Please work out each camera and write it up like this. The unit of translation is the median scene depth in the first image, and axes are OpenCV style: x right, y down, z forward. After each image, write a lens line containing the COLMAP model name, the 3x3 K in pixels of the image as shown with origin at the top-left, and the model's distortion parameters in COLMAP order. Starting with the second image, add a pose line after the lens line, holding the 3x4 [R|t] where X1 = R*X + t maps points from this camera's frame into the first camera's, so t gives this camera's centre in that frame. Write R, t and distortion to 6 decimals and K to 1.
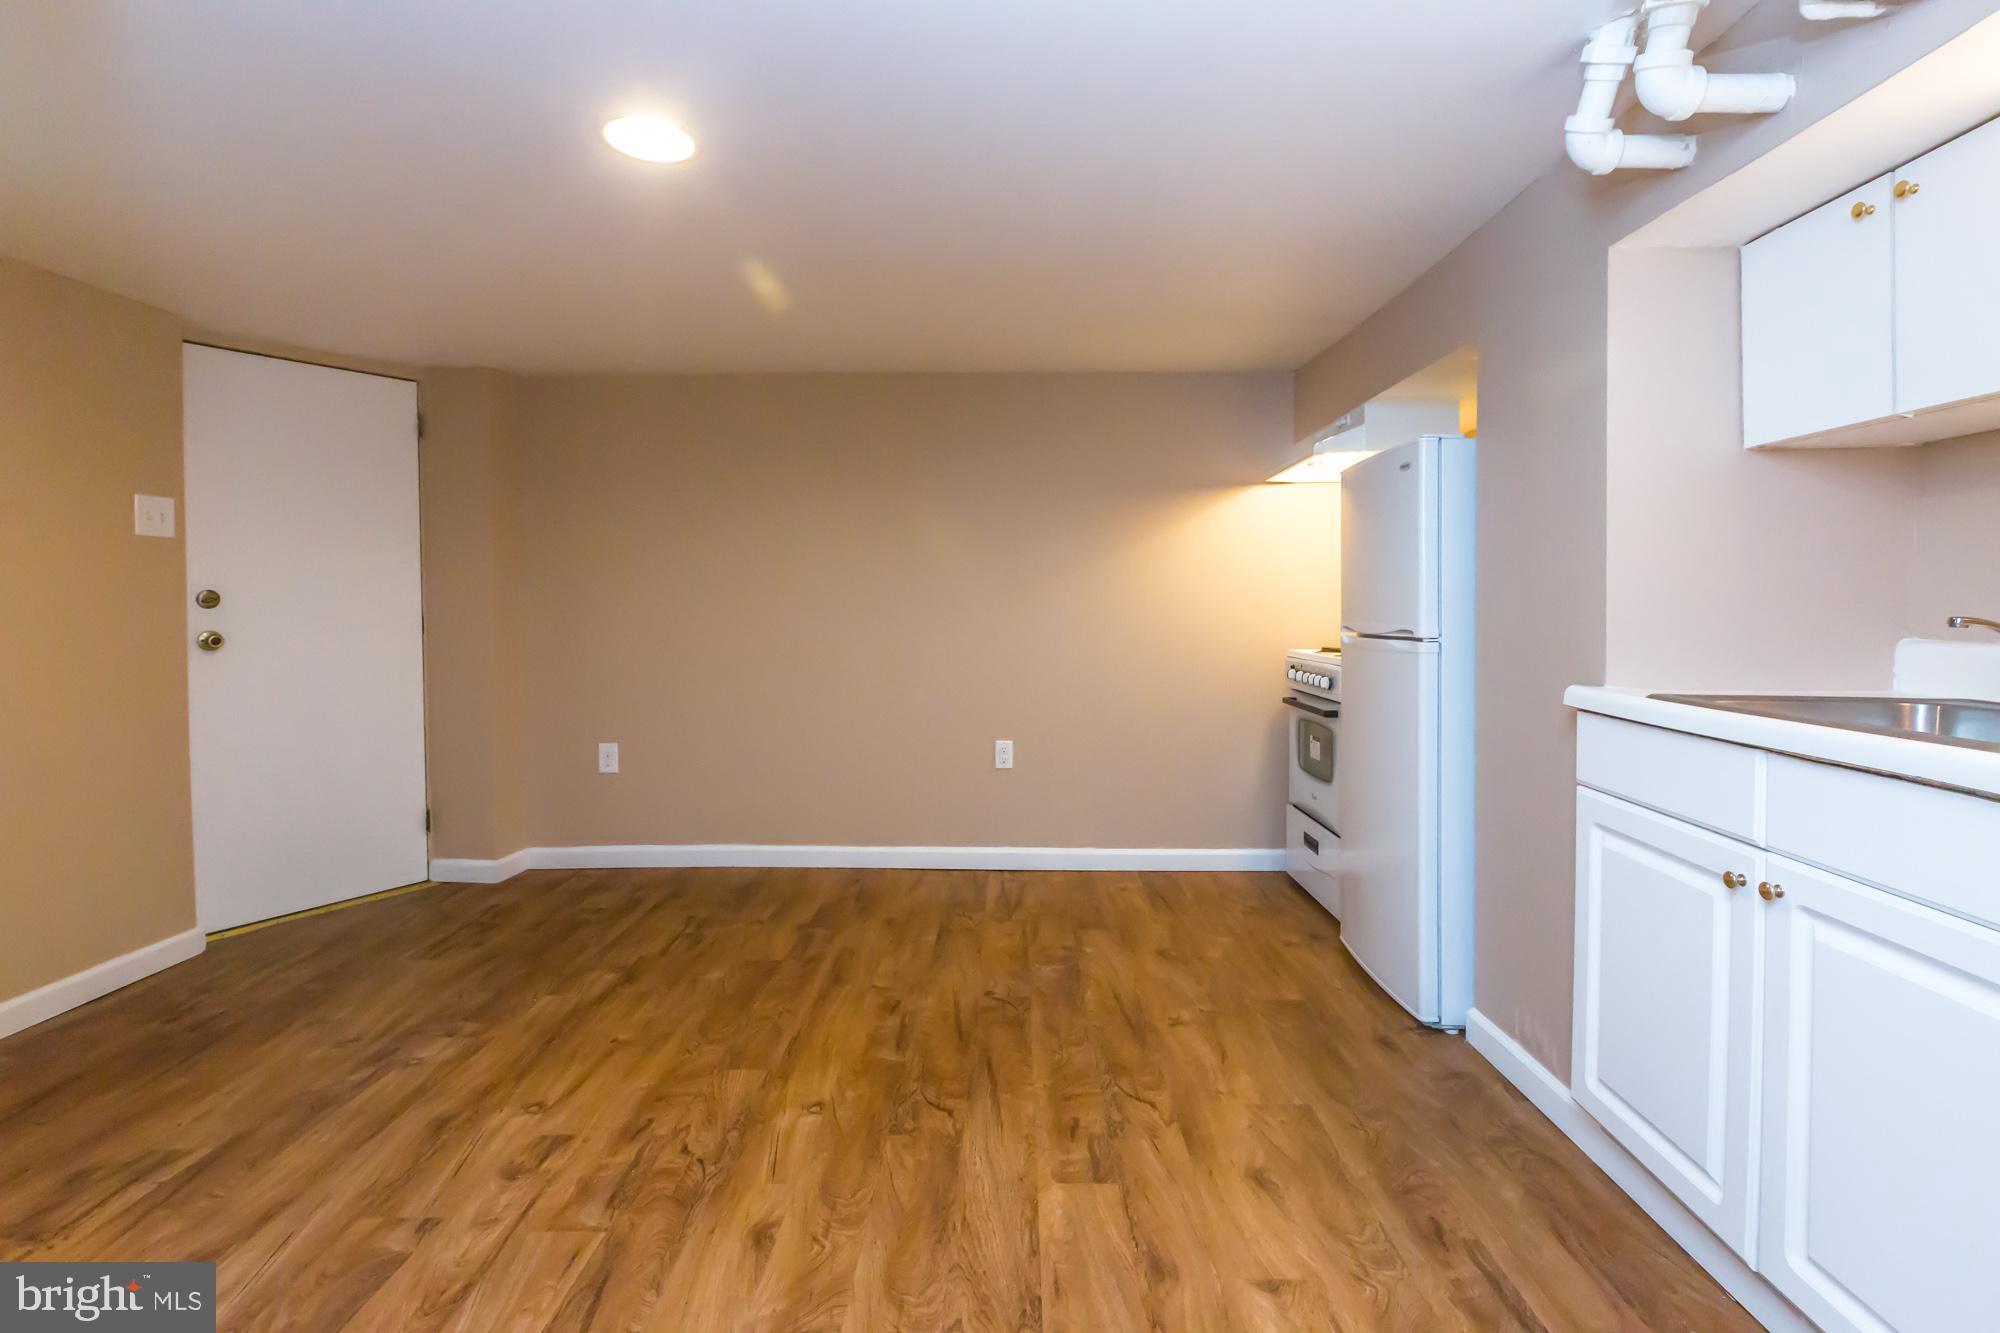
lens RADIAL K [[914.8, 0, 1006.7], [0, 914.8, 597.4], [0, 0, 1]] dist [-0.000322, -0.000744]
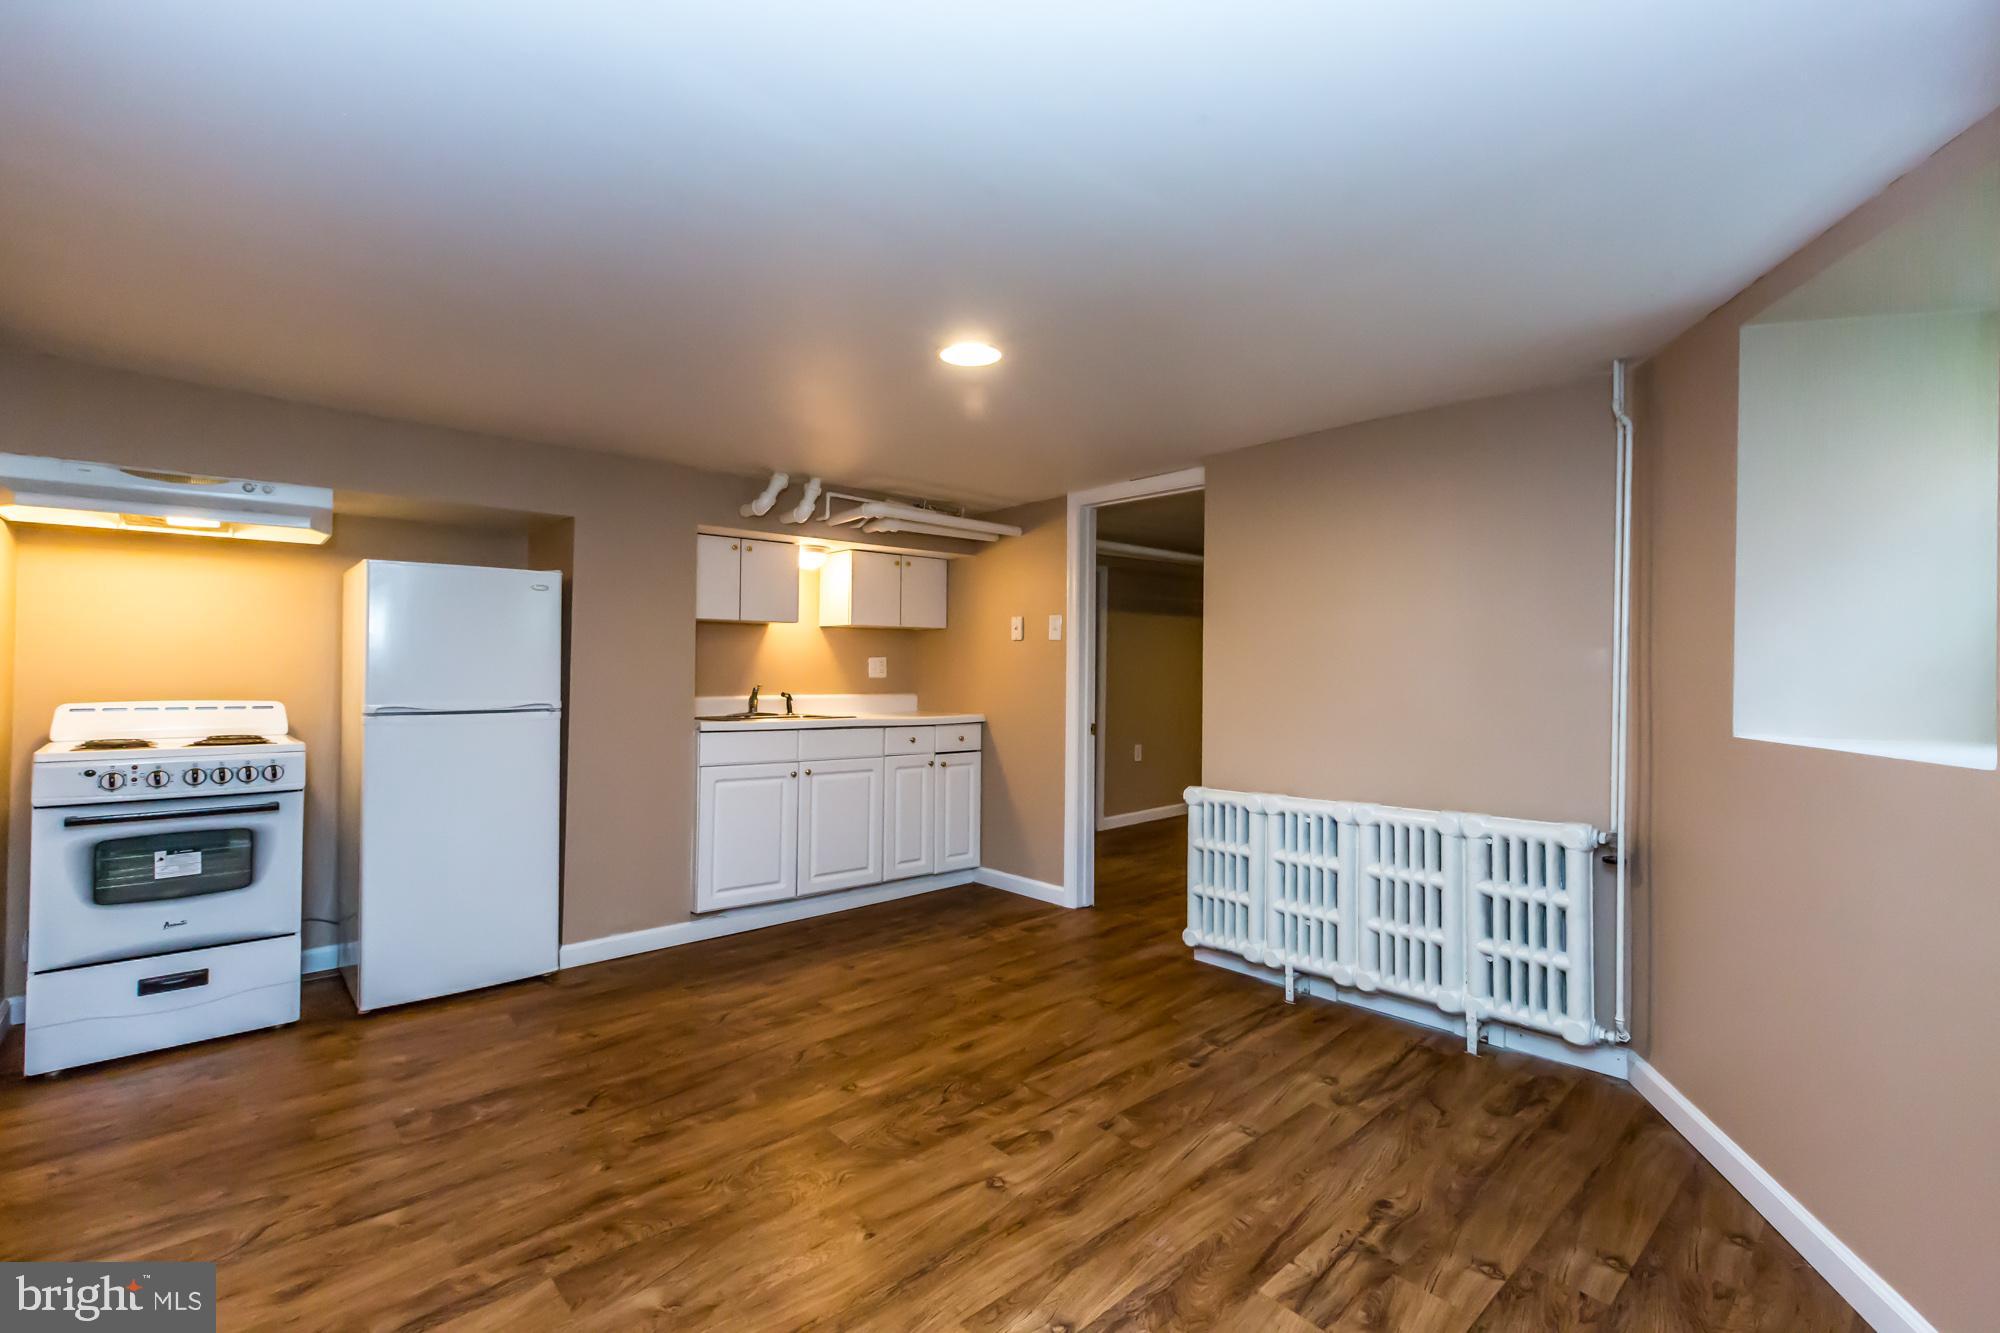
lens RADIAL K [[945.9, 0, 1000.0], [0, 945.9, 666.5], [0, 0, 1]] dist [-0.001117, -0.000193]
pose [[-0.678862, 0.003231, 0.734259, -1.050876], [-0.009325, 0.999872, -0.013022, -0.008916], [-0.734207, -0.015687, -0.678745, 1.395128]]
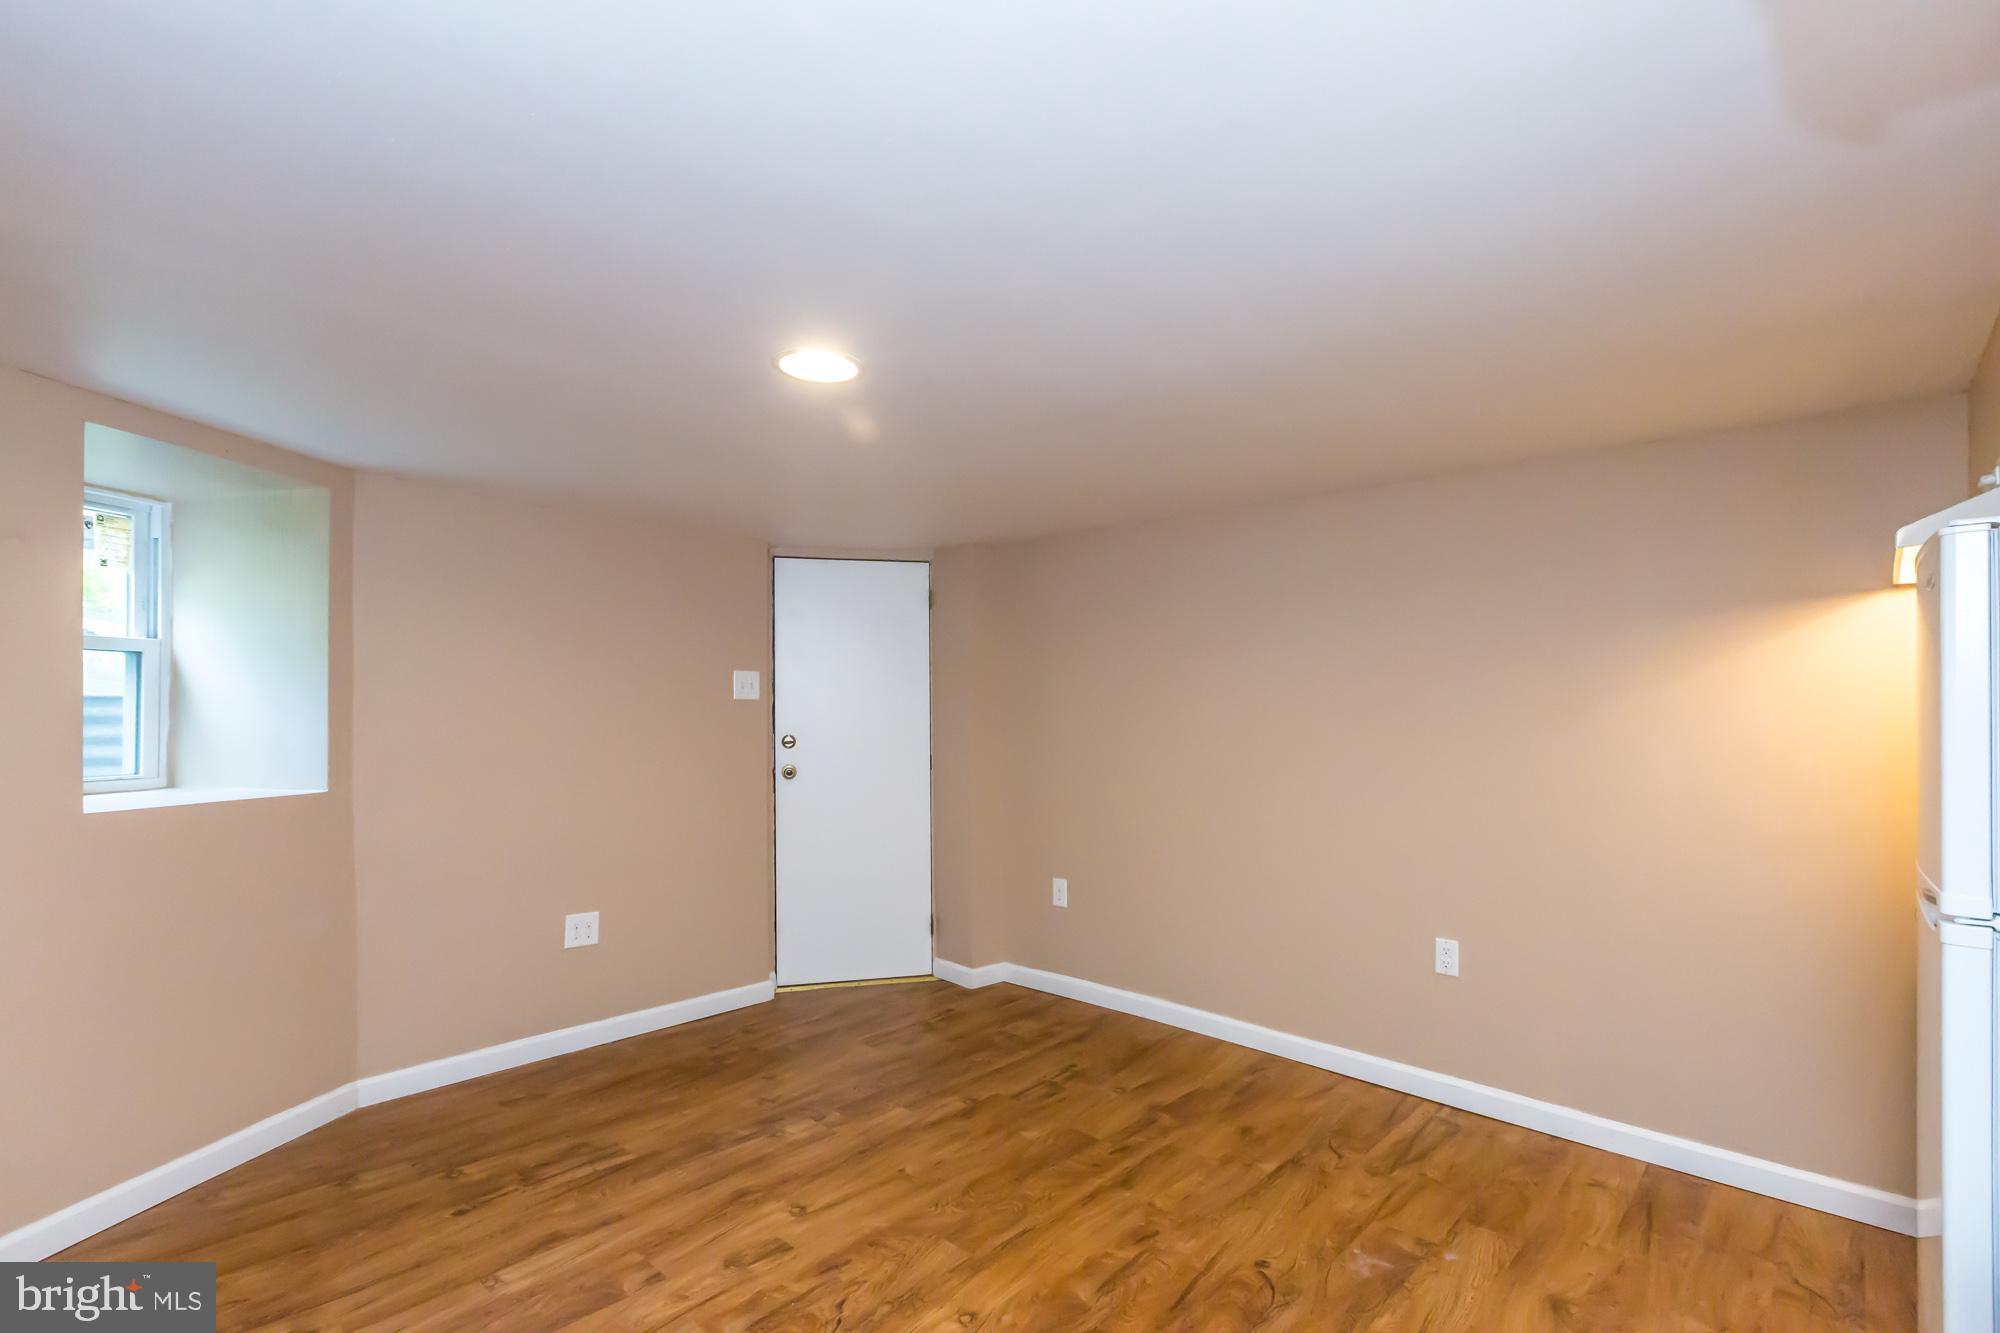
lens RADIAL K [[914.4, 0, 1004.3], [0, 914.4, 698.5], [0, 0, 1]] dist [0.000917, 0.000180]
pose [[0.745814, -0.004820, -0.666137, 0.368757], [-0.002790, 0.999942, -0.010359, -0.064344], [0.666149, 0.009584, 0.745757, 0.243636]]
